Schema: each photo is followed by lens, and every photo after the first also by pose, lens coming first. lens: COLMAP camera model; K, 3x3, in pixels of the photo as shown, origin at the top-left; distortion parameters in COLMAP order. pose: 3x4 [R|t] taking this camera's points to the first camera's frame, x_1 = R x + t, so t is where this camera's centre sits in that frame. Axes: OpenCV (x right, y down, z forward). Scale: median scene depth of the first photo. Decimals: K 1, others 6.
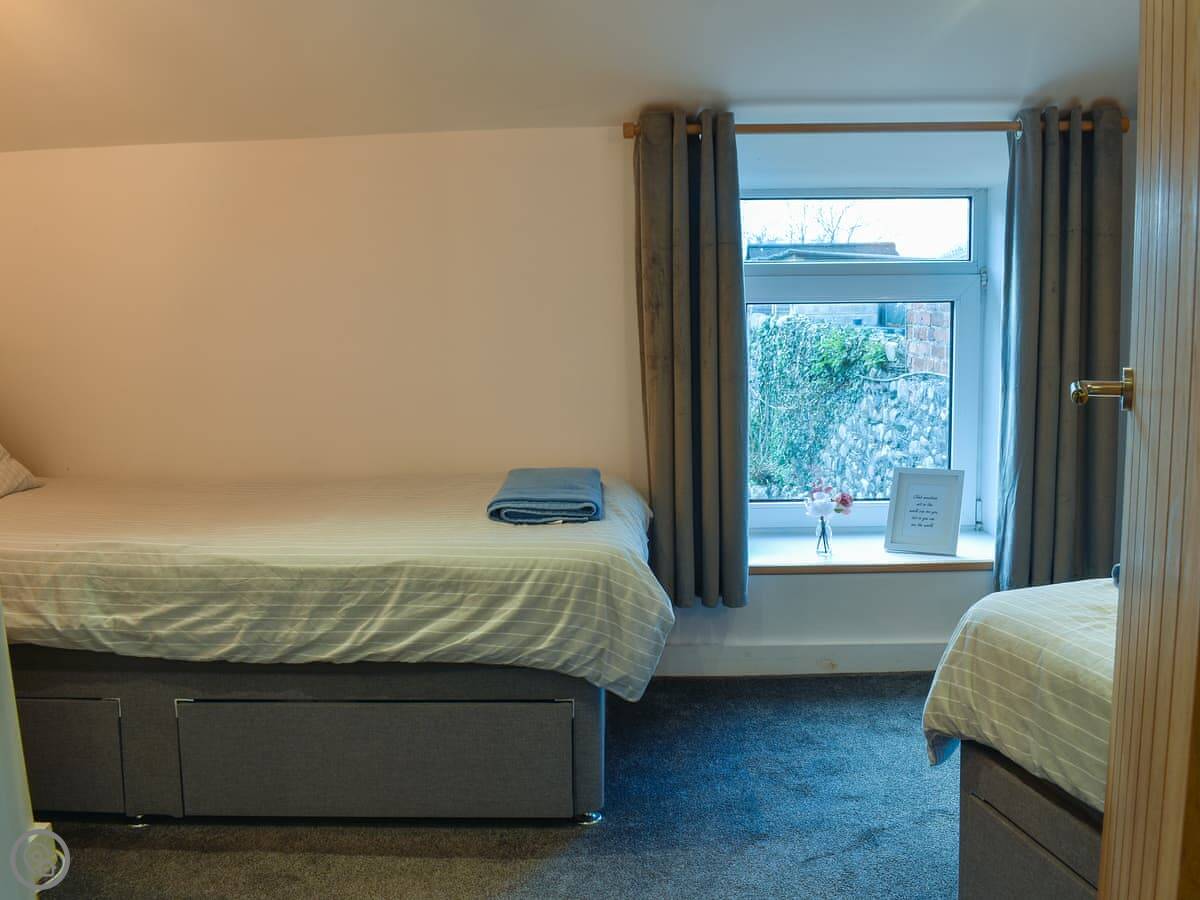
lens RADIAL K [[1044.2, 0, 592.7], [0, 1044.2, 444.9], [0, 0, 1]] dist [-0.100327, 0.016932]
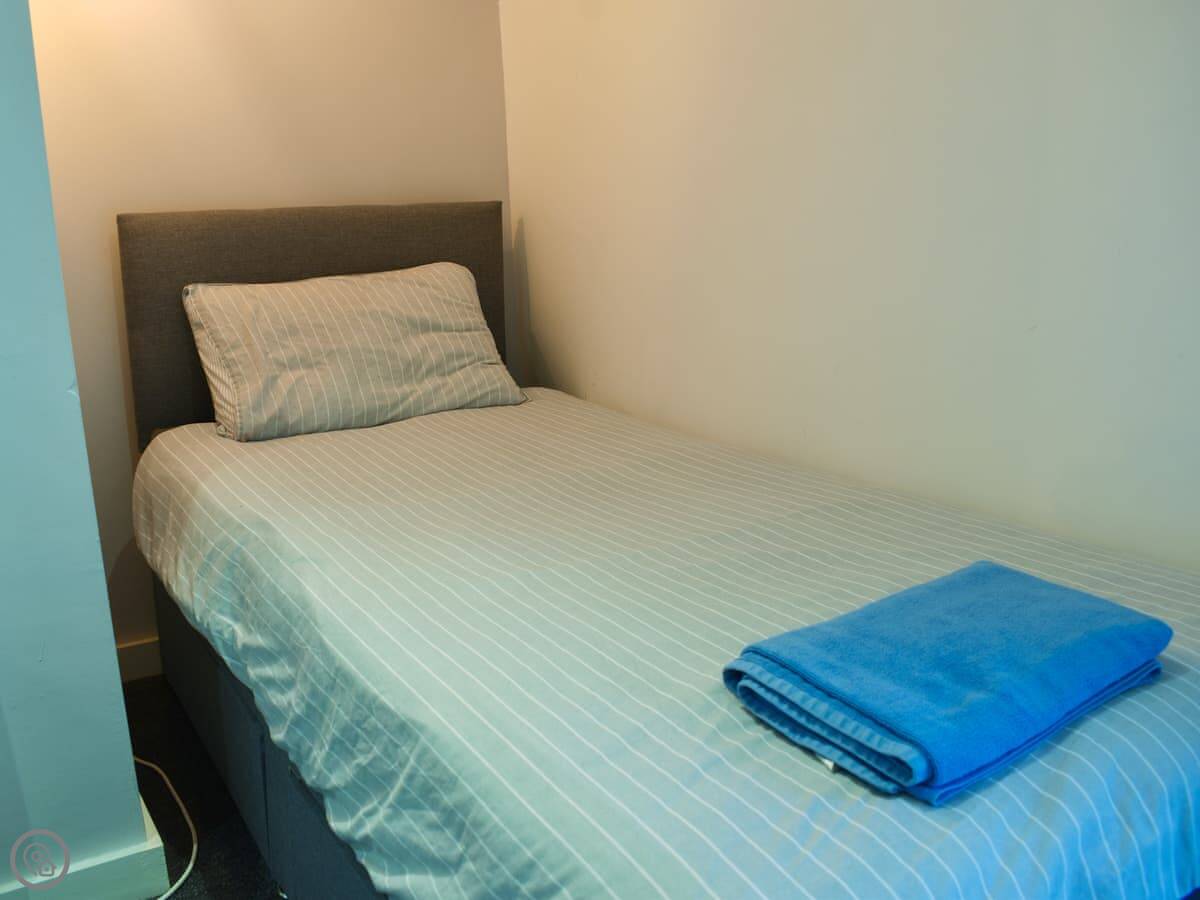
lens RADIAL K [[1044.2, 0, 592.7], [0, 1044.2, 444.9], [0, 0, 1]] dist [-0.100327, 0.016932]
pose [[0.546829, 0.204330, -0.811928, 0.222355], [-0.100225, 0.978765, 0.178815, -0.108048], [0.831224, -0.016406, 0.555696, 0.807158]]
